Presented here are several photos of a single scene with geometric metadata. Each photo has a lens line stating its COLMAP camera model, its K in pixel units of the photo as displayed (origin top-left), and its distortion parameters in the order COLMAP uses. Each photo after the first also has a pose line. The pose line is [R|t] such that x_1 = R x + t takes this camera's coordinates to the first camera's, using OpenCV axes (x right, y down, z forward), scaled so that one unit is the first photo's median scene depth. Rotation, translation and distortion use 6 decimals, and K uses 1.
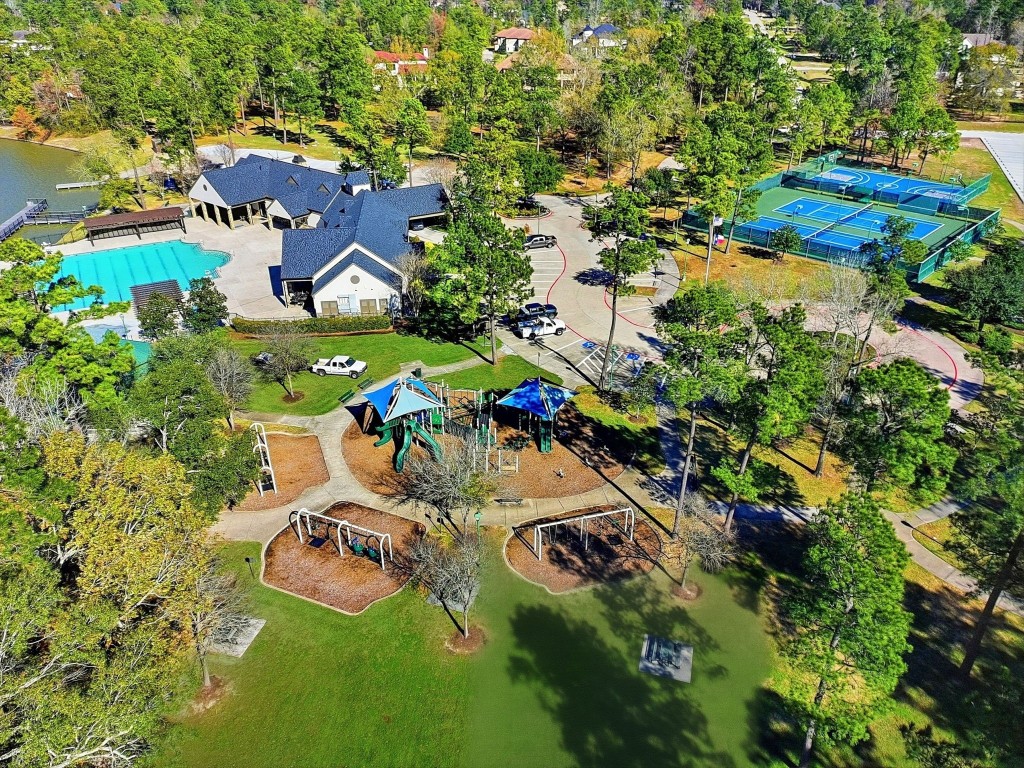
lens RADIAL K [[768.4, 0, 512.0], [0, 768.4, 384.0], [0, 0, 1]] dist [0.058038, -0.049649]
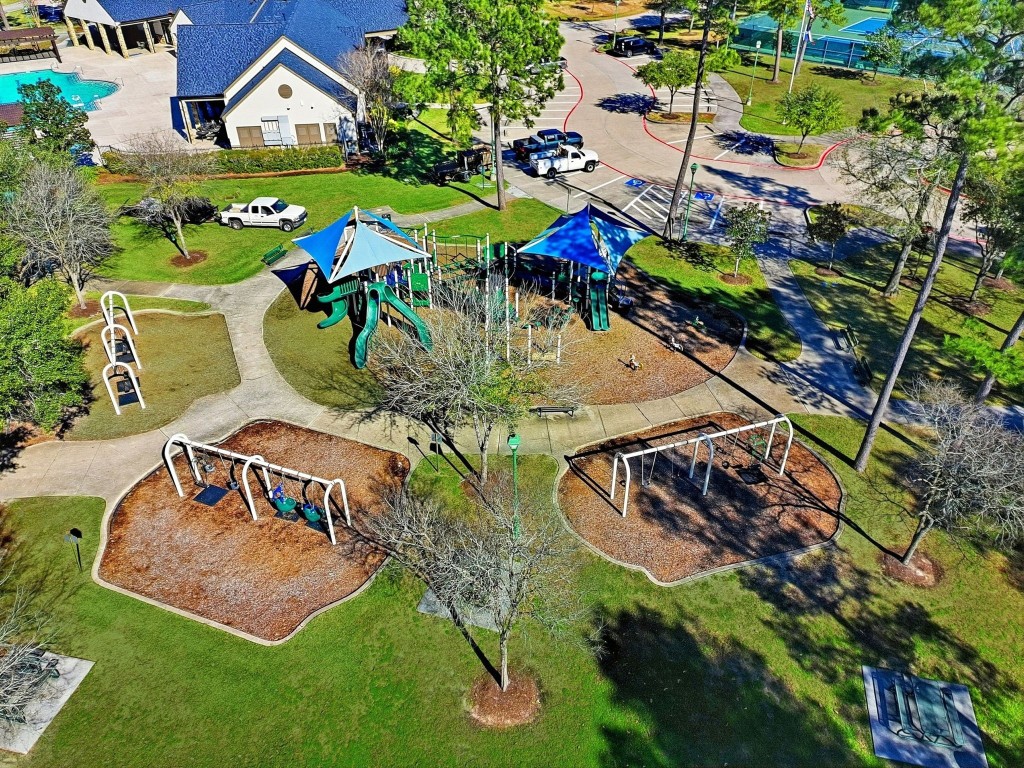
lens RADIAL K [[768.4, 0, 512.0], [0, 768.4, 384.0], [0, 0, 1]] dist [0.058038, -0.049649]
pose [[0.999090, -0.027373, 0.032704, -0.046511], [0.023496, 0.993254, 0.113553, 0.058418], [-0.035591, -0.112681, 0.992994, 0.381155]]
